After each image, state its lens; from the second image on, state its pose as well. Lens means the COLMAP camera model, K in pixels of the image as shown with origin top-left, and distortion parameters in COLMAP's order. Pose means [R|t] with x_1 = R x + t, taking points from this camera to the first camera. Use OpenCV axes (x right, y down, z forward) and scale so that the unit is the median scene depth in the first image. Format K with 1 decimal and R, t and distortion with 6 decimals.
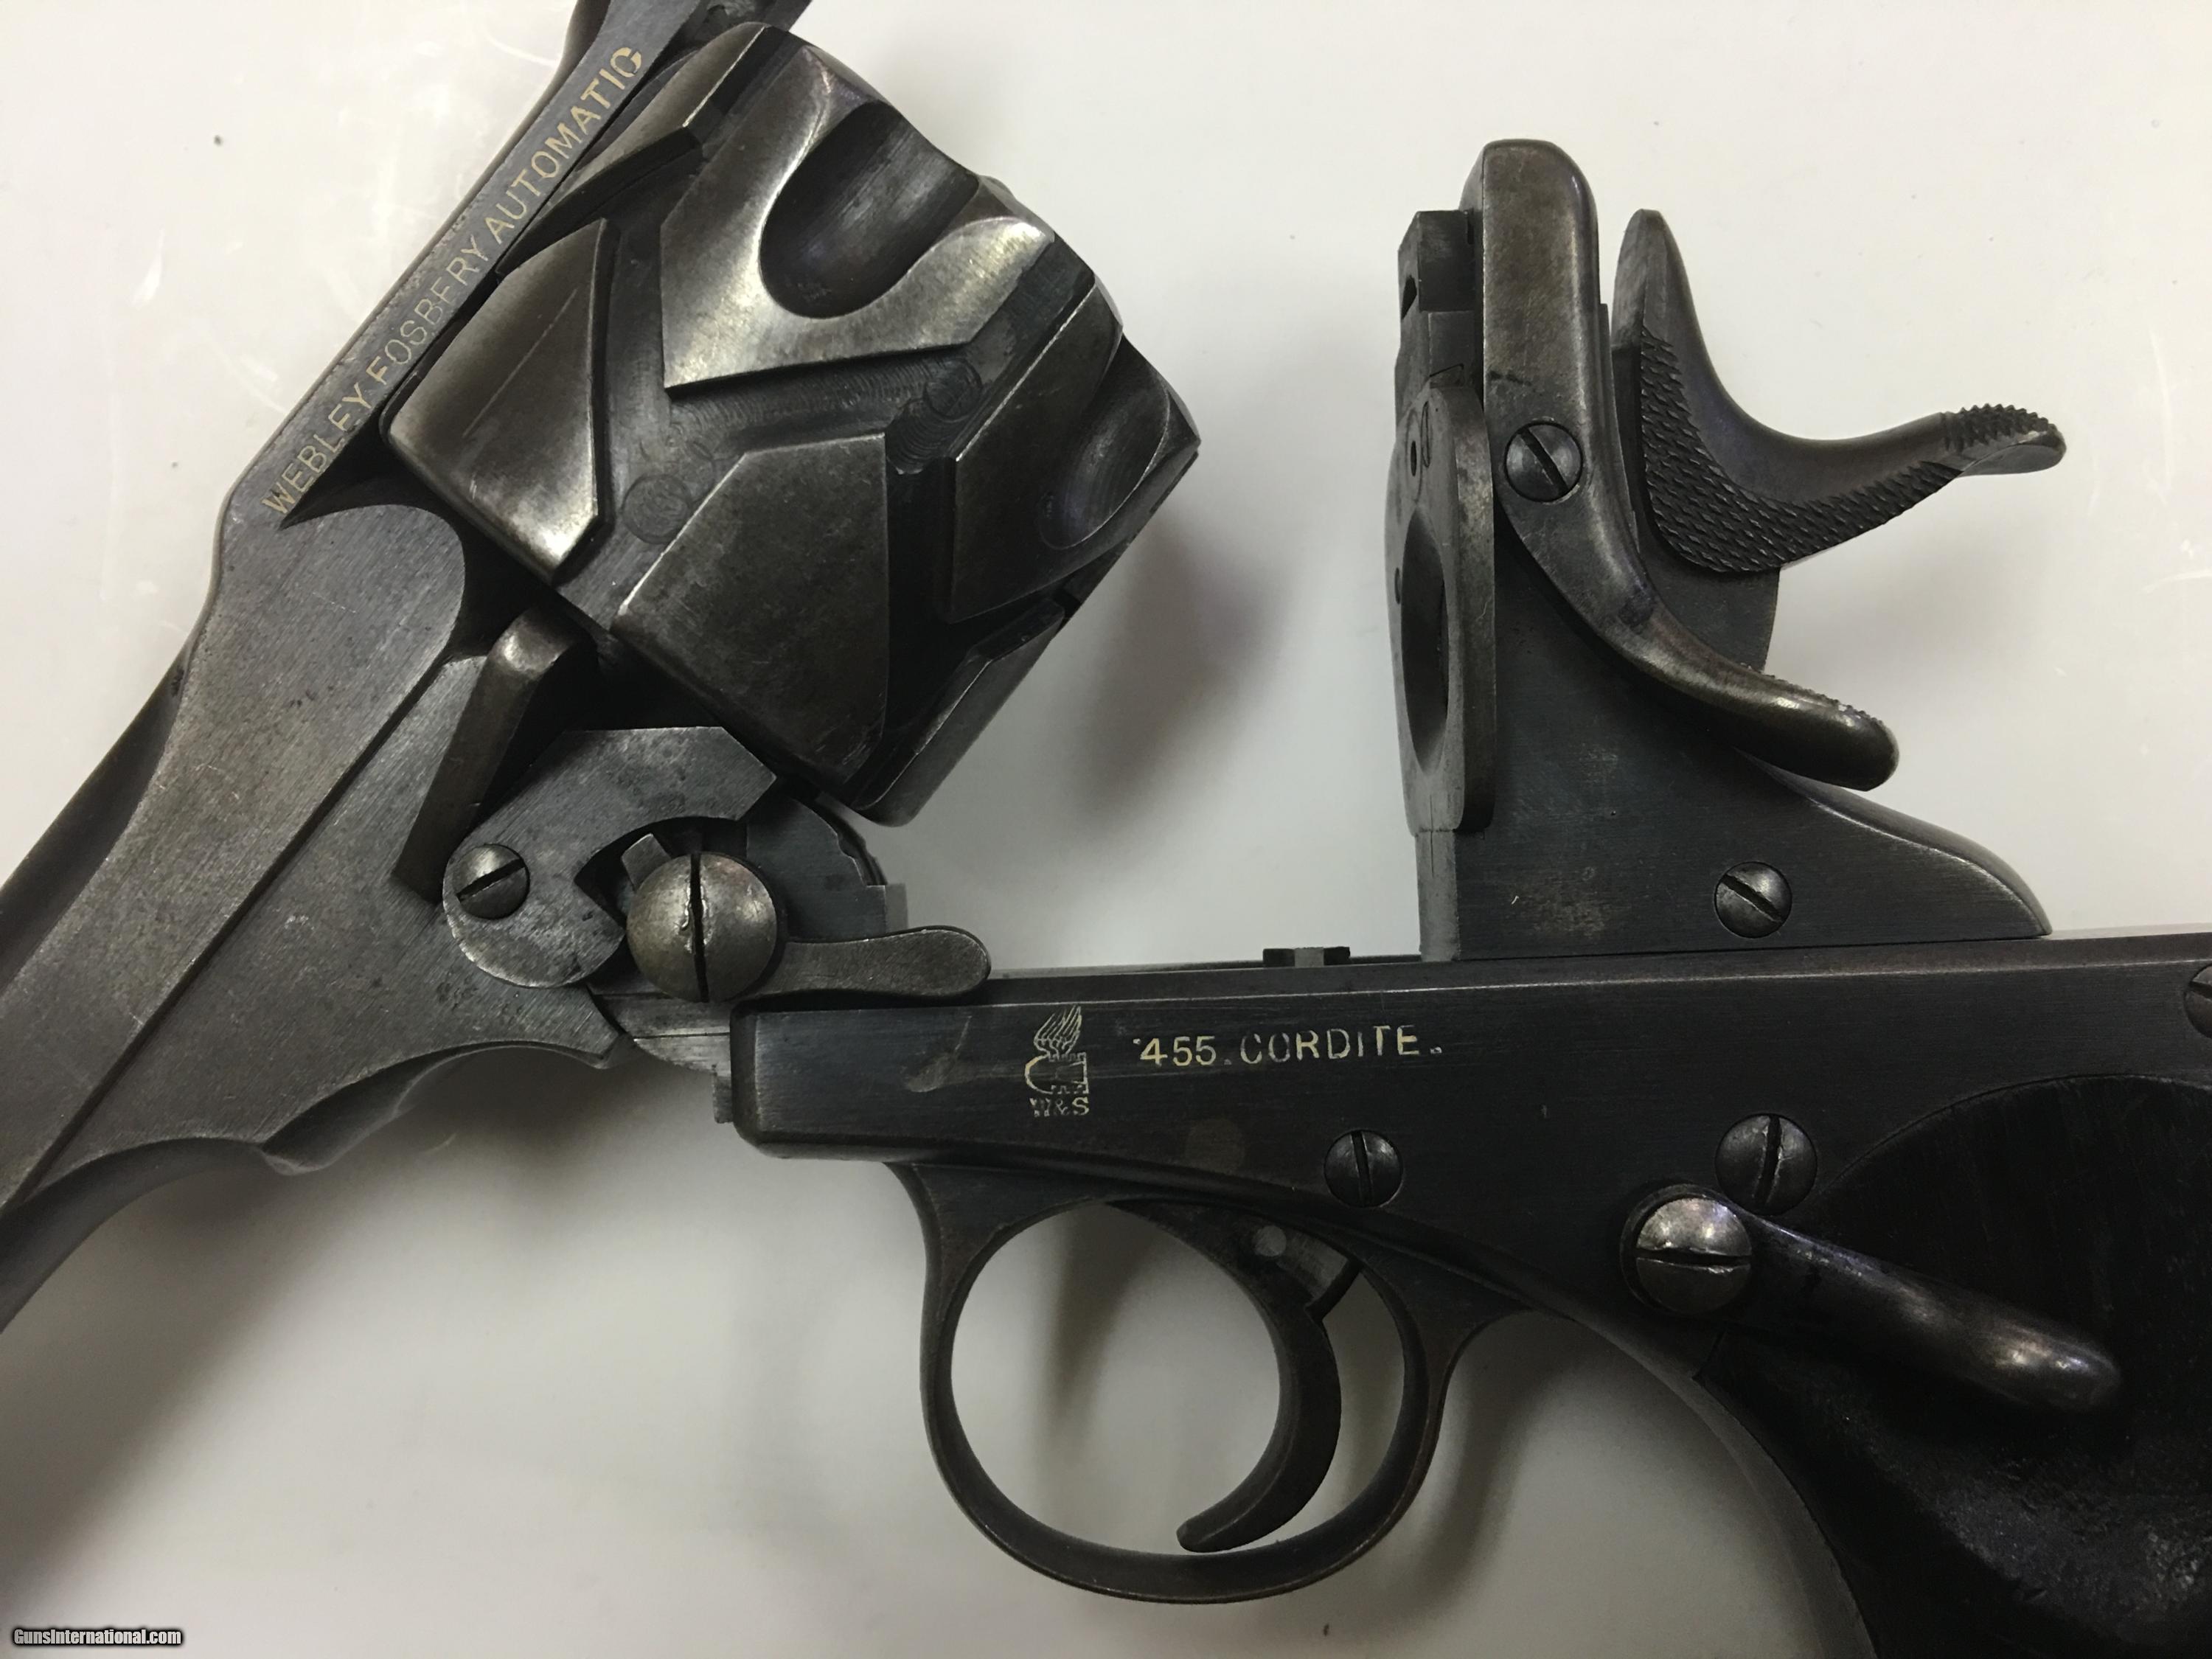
lens RADIAL K [[1889.6, 0, 1101.1], [0, 1889.6, 818.6], [0, 0, 1]] dist [0.011225, 0.002201]
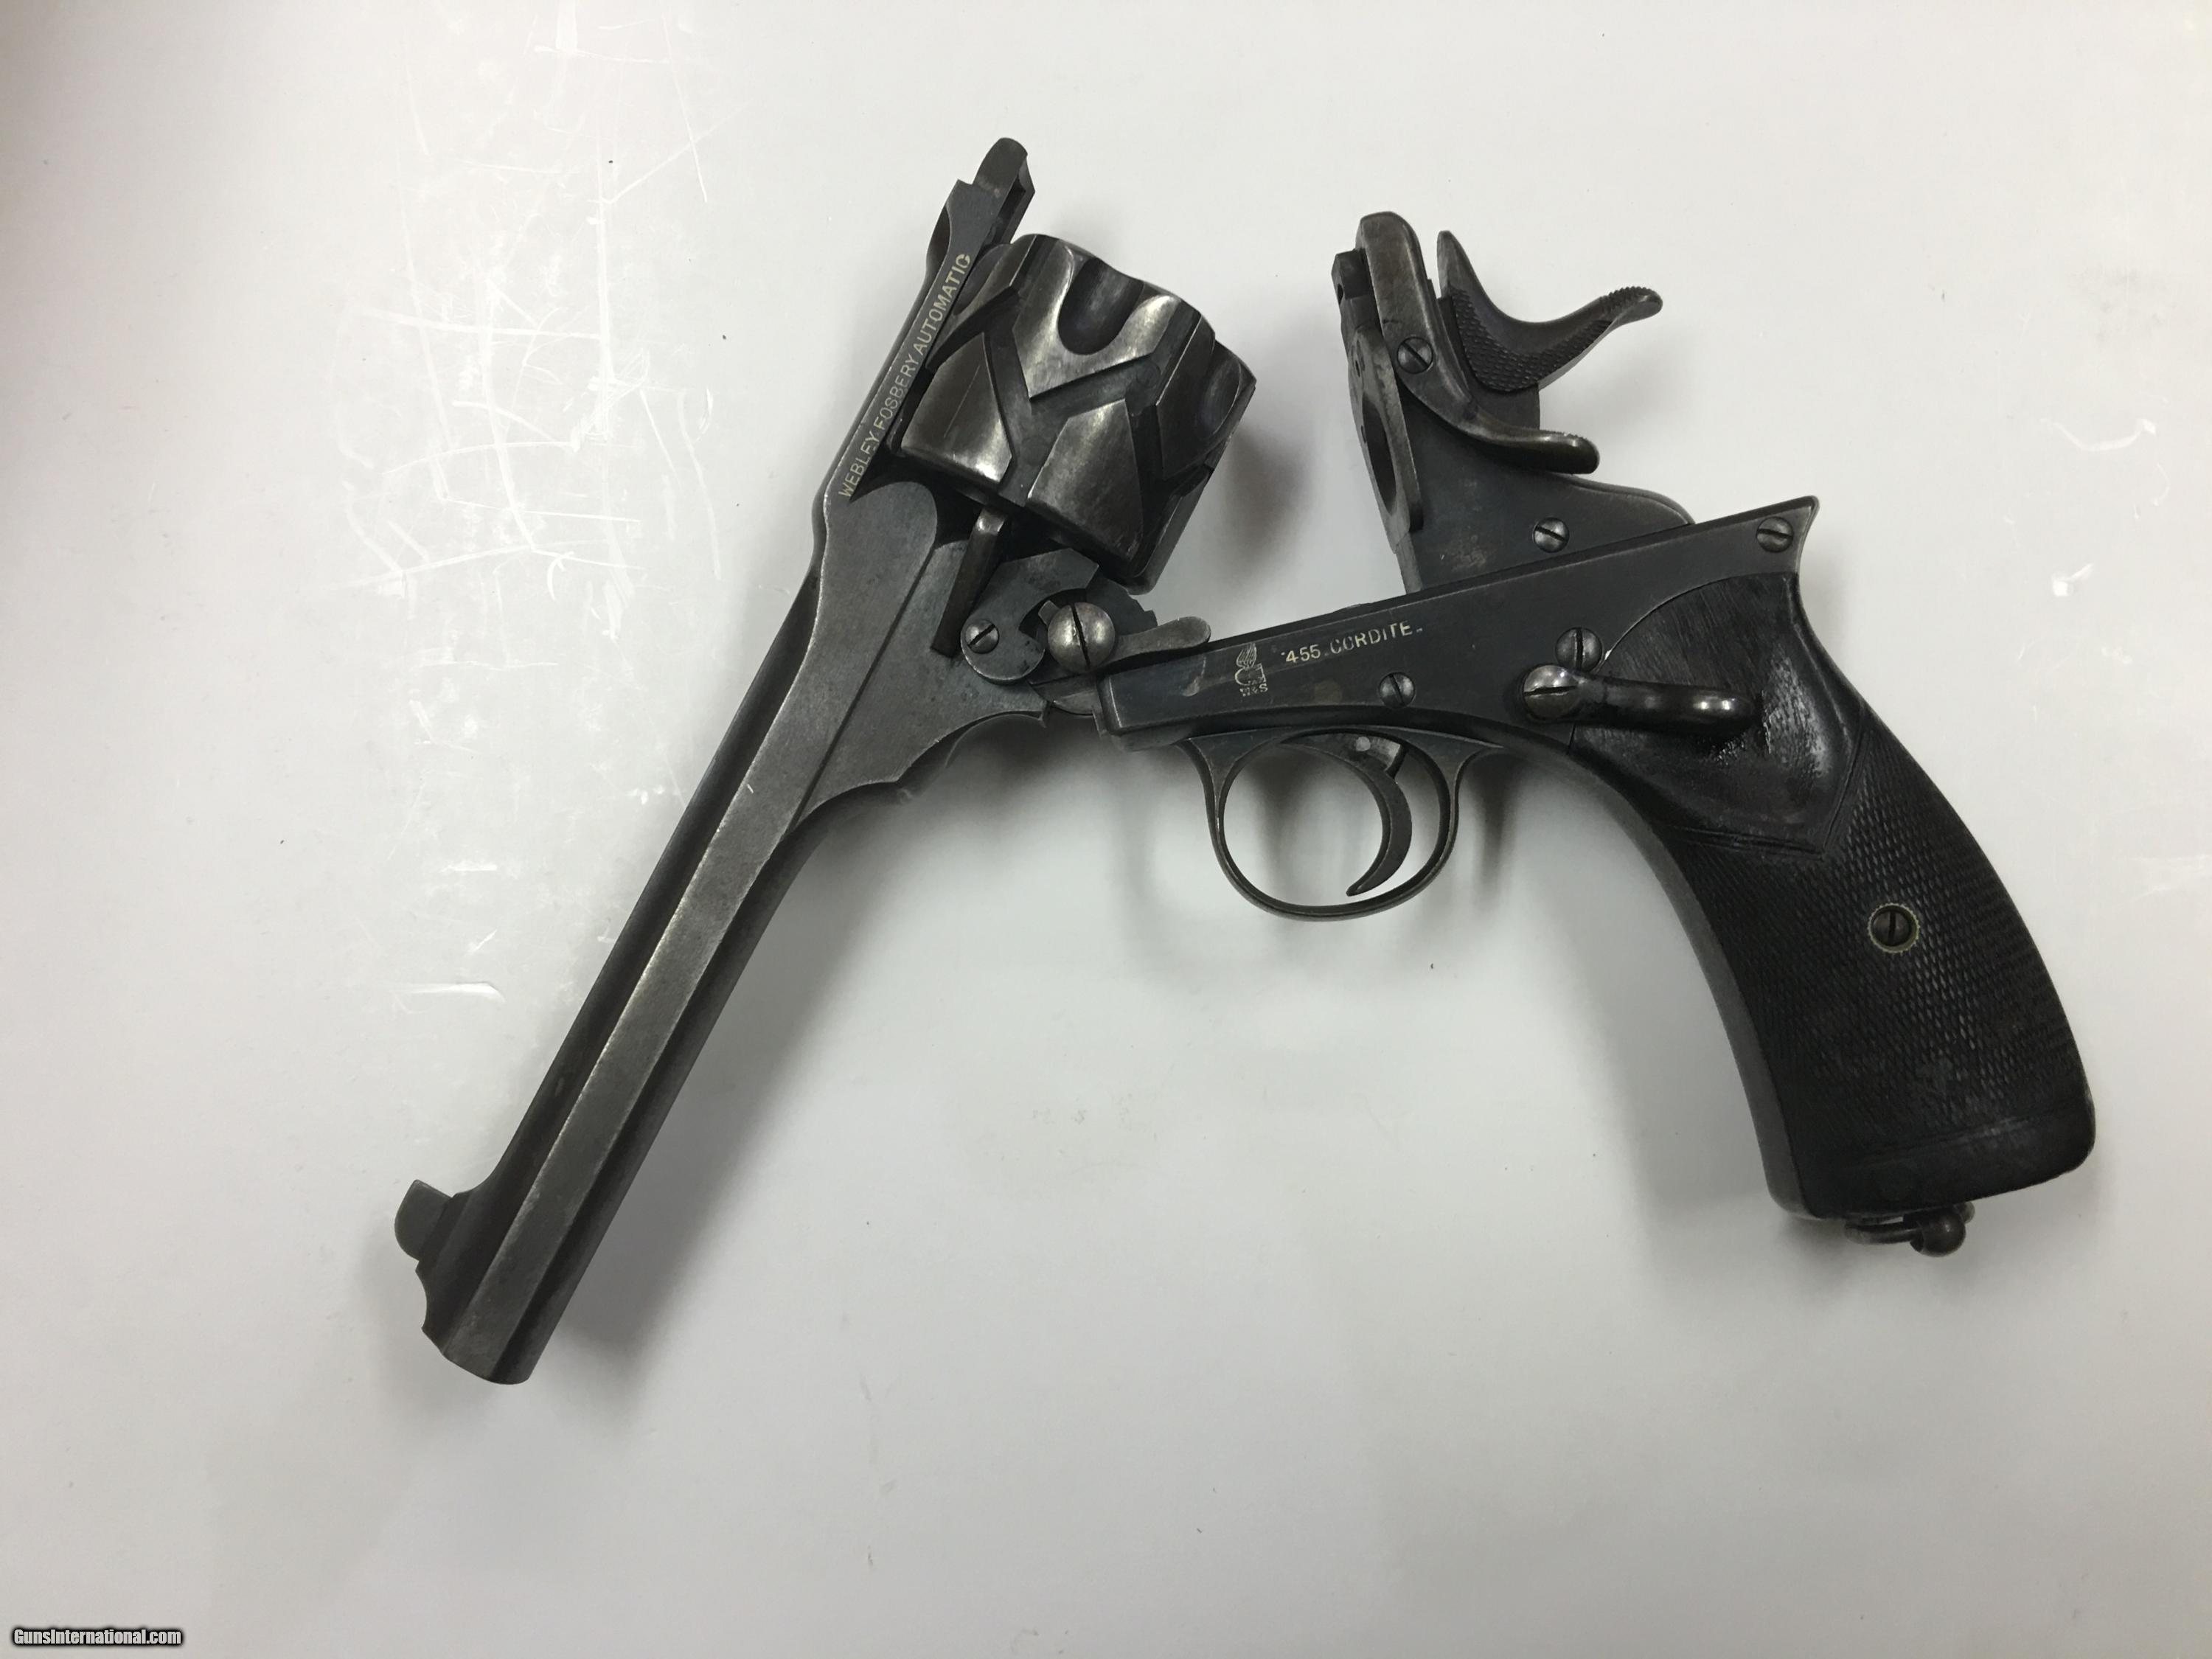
lens RADIAL K [[1889.6, 0, 1112.4], [0, 1889.6, 831.0], [0, 0, 1]] dist [0.011225, 0.002201]
pose [[0.980770, -0.193144, -0.028014, -0.149891], [0.192731, 0.981108, -0.016795, 0.311688], [0.030729, 0.011073, 0.999466, -1.159044]]
